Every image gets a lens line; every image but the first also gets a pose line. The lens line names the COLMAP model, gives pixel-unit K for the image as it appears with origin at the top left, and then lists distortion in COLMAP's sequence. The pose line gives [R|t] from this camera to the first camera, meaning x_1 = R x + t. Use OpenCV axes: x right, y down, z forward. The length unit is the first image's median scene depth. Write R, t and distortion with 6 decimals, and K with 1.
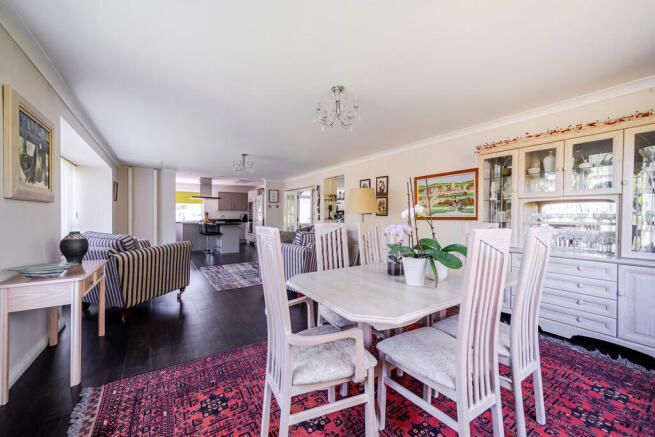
lens RADIAL K [[248.7, 0, 326.4], [0, 248.7, 217.5], [0, 0, 1]] dist [-0.000081, 0.000002]
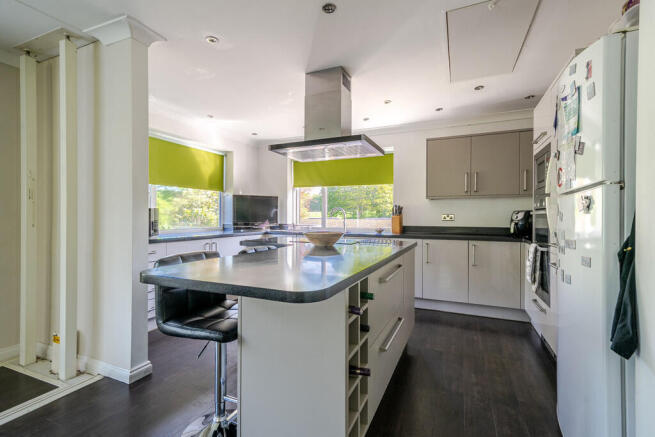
lens RADIAL K [[305.7, 0, 328.2], [0, 305.7, 215.9], [0, 0, 1]] dist [0.004098, 0.000508]
pose [[0.524252, -0.008204, -0.851523, -0.174541], [-0.003655, 0.999923, -0.011884, -0.002501], [0.851555, 0.009342, 0.524182, 0.692778]]
